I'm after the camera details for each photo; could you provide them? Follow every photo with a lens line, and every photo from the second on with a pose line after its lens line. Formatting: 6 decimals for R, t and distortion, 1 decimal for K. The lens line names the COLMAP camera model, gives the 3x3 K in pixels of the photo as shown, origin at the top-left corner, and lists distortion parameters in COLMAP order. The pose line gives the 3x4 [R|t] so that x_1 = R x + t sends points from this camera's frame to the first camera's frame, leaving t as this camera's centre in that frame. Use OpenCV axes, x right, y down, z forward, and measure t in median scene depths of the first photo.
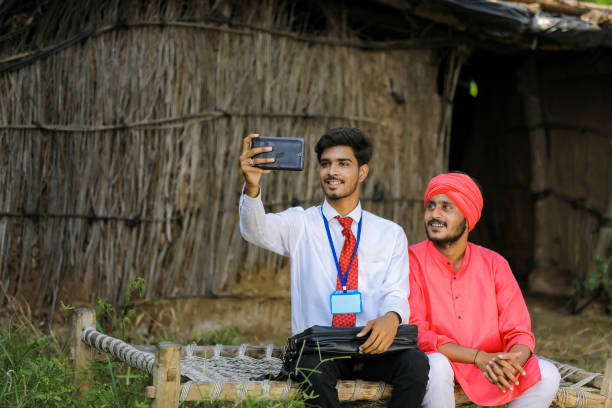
lens RADIAL K [[2503.6, 0, 302.3], [0, 2503.6, 211.0], [0, 0, 1]] dist [0.418527, 0.000000]
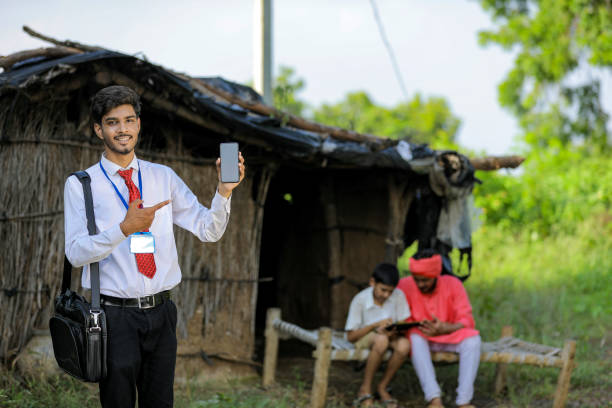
lens RADIAL K [[2141.5, 0, 307.6], [0, 2141.5, 213.3], [0, 0, 1]] dist [0.211912, 0.000000]
pose [[0.998709, 0.019263, 0.047013, 0.032411], [-0.017056, 0.998754, -0.046905, 0.013077], [-0.047858, 0.046043, 0.997792, -0.119859]]
